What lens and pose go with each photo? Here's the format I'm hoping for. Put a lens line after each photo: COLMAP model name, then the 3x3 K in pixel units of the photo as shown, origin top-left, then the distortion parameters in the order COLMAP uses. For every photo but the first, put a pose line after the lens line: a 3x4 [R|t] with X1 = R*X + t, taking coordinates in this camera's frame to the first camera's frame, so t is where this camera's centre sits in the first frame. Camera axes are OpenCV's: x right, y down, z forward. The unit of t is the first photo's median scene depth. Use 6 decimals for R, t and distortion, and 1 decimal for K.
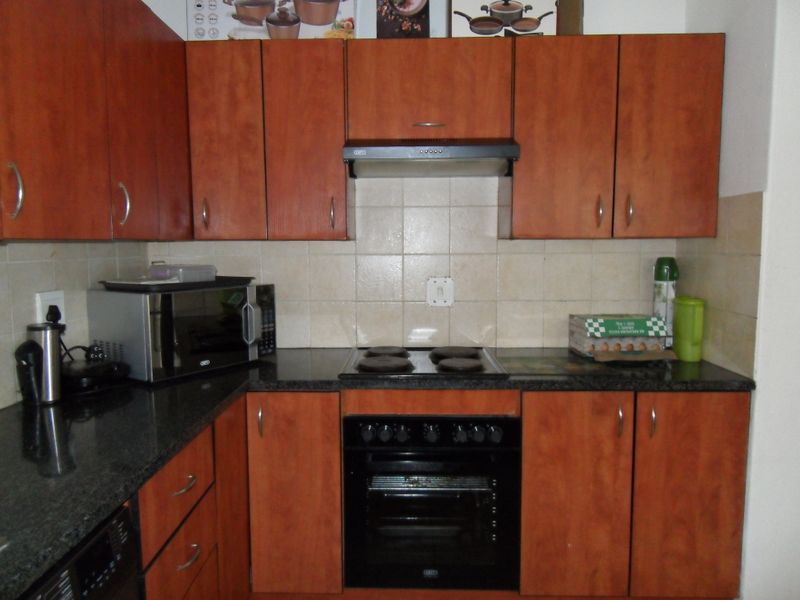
lens RADIAL K [[565.0, 0, 394.1], [0, 565.0, 300.4], [0, 0, 1]] dist [0.001427, -0.005211]
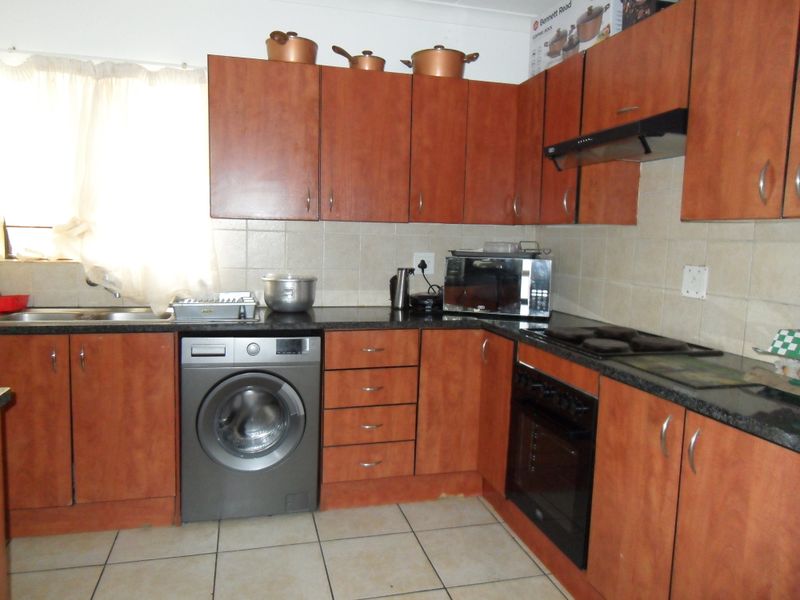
lens RADIAL K [[565.0, 0, 394.1], [0, 565.0, 300.4], [0, 0, 1]] dist [0.001427, -0.005211]
pose [[0.293413, 0.120886, -0.948312, 0.967275], [-0.120093, 0.988775, 0.088887, -0.010095], [0.948413, 0.087805, 0.304637, 0.322188]]
